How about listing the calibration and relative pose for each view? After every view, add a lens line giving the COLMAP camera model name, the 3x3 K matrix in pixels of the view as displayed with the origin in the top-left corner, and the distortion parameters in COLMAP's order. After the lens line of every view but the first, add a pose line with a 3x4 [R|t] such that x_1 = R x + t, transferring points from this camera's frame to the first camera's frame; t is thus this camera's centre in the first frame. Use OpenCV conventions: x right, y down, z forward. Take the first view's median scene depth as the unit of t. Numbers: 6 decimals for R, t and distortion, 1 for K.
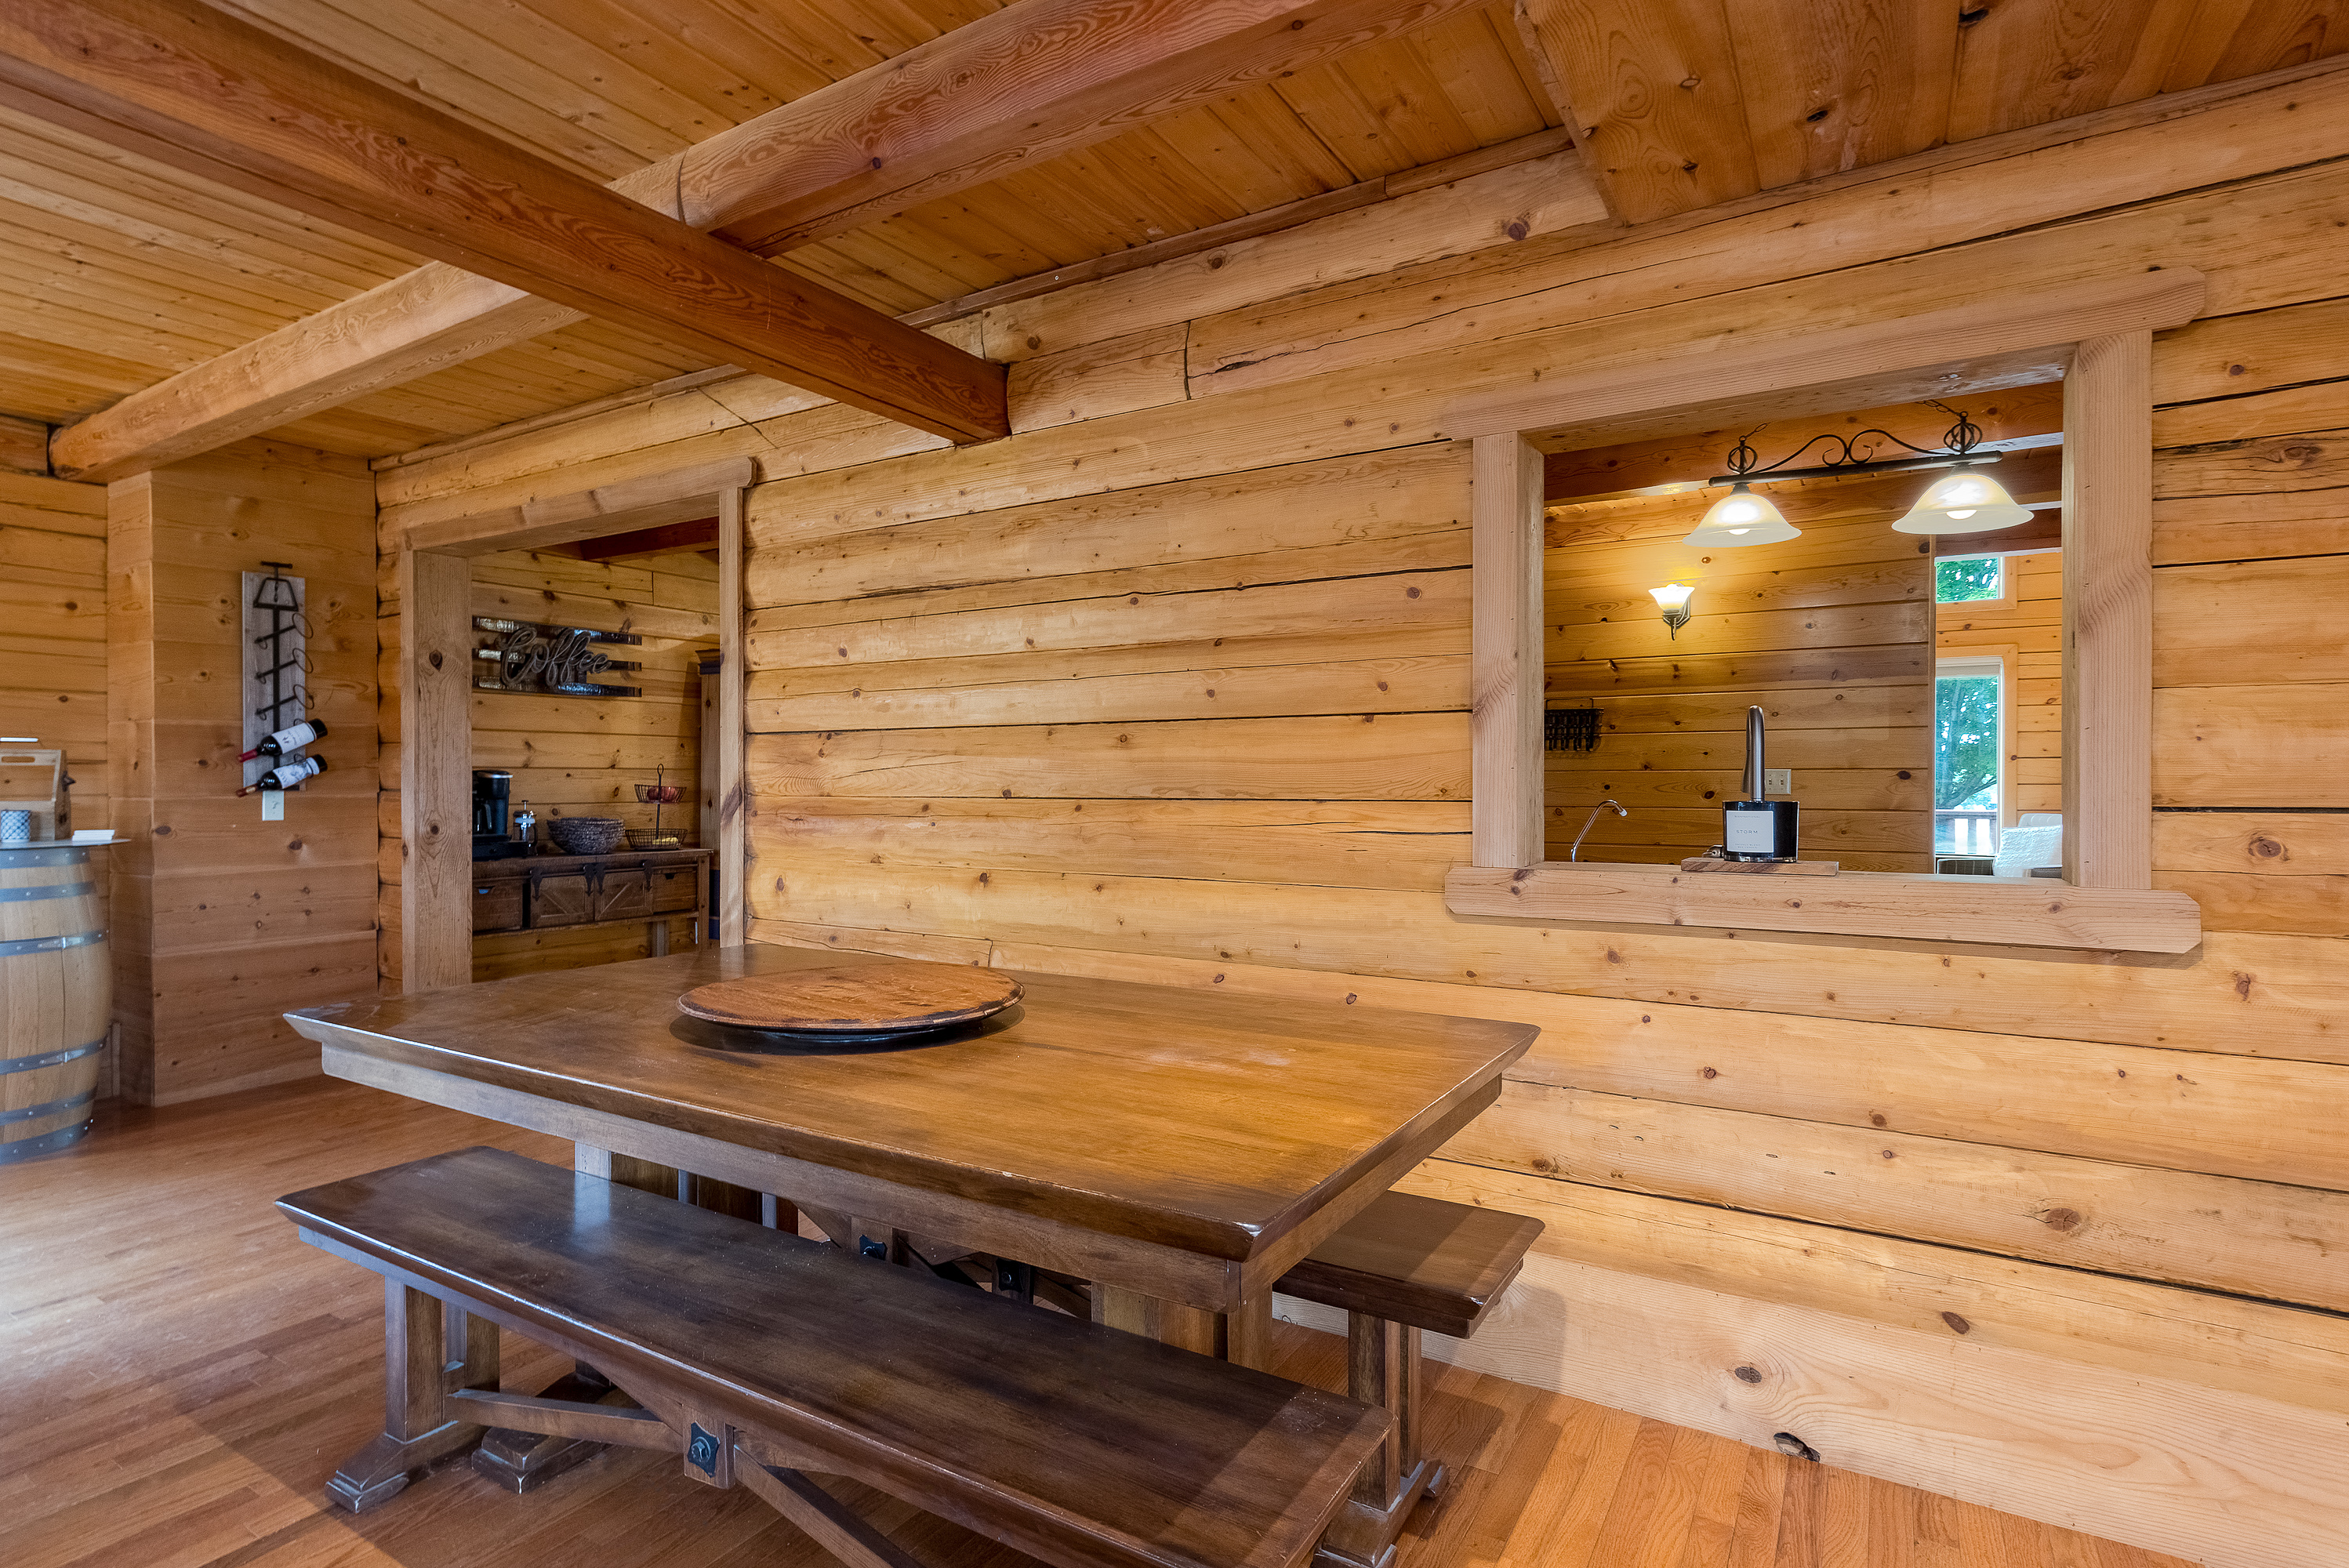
lens RADIAL K [[1119.4, 0, 1172.1], [0, 1119.4, 771.5], [0, 0, 1]] dist [0.002068, 0.000760]
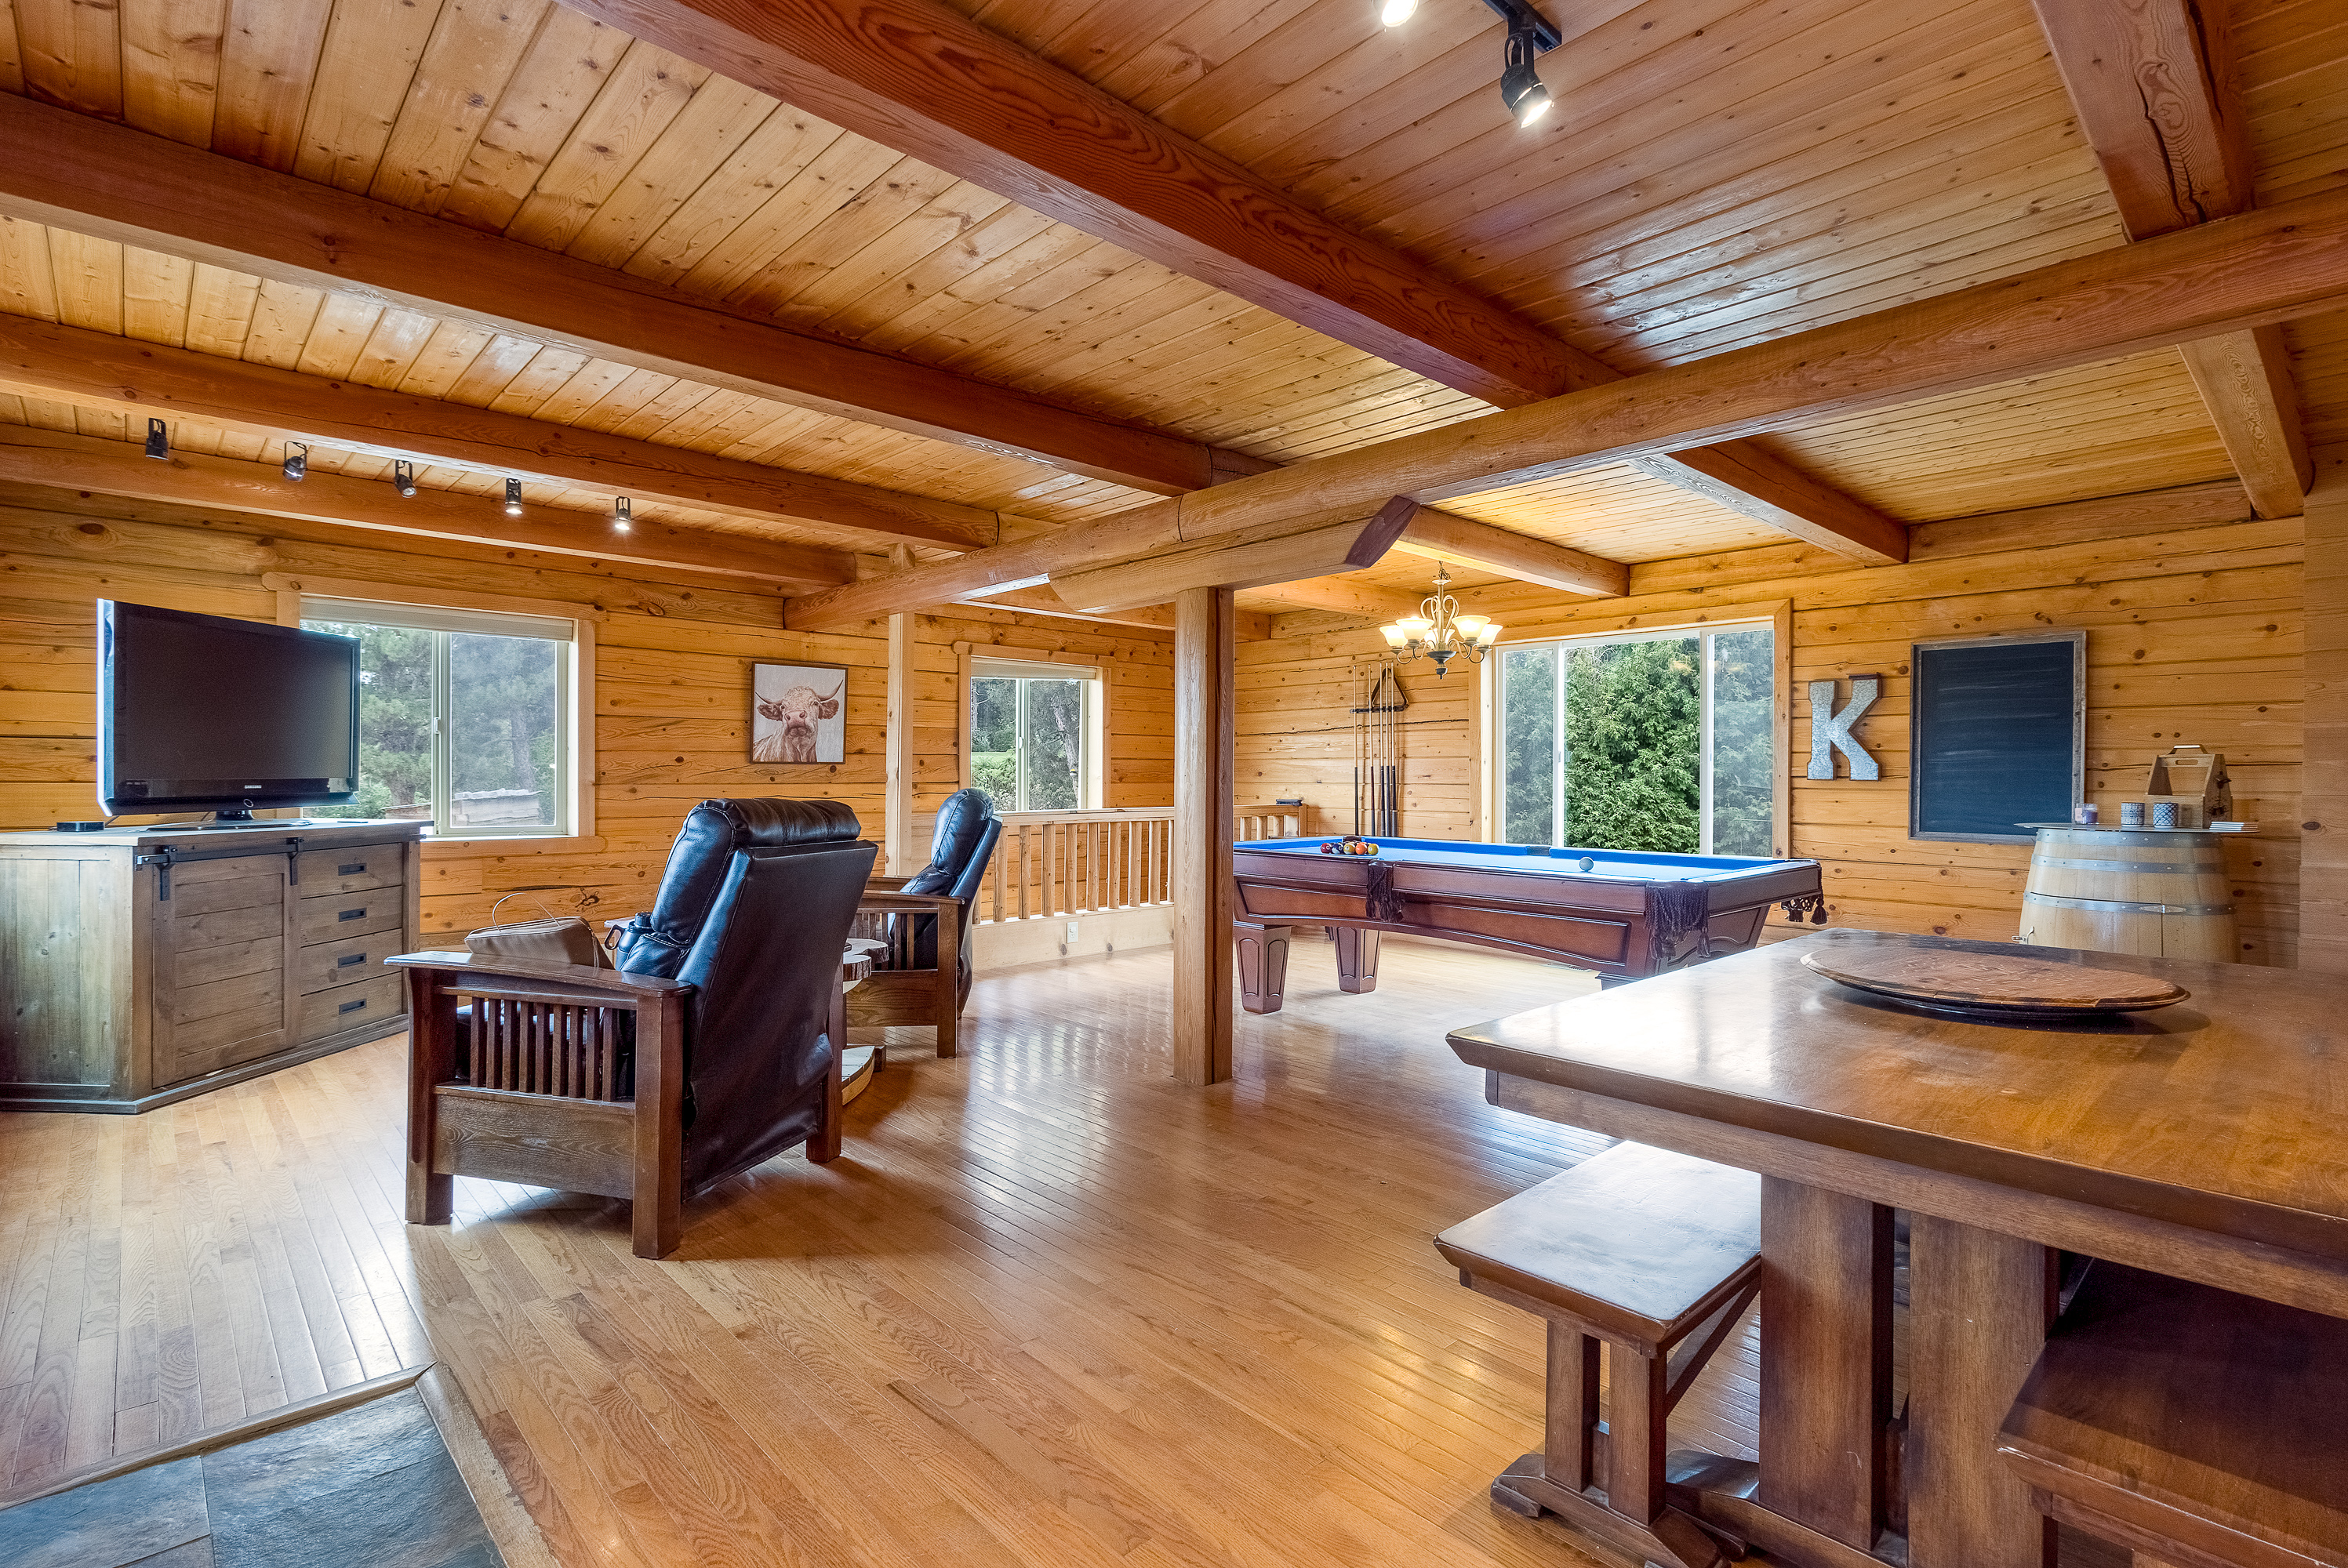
lens RADIAL K [[1118.8, 0, 1171.6], [0, 1118.8, 771.5], [0, 0, 1]] dist [0.002068, 0.000760]
pose [[-0.280644, -0.000491, -0.959812, 0.465740], [0.000420, 1.000000, -0.000635, -0.000018], [0.959812, -0.000581, -0.280644, 0.254637]]
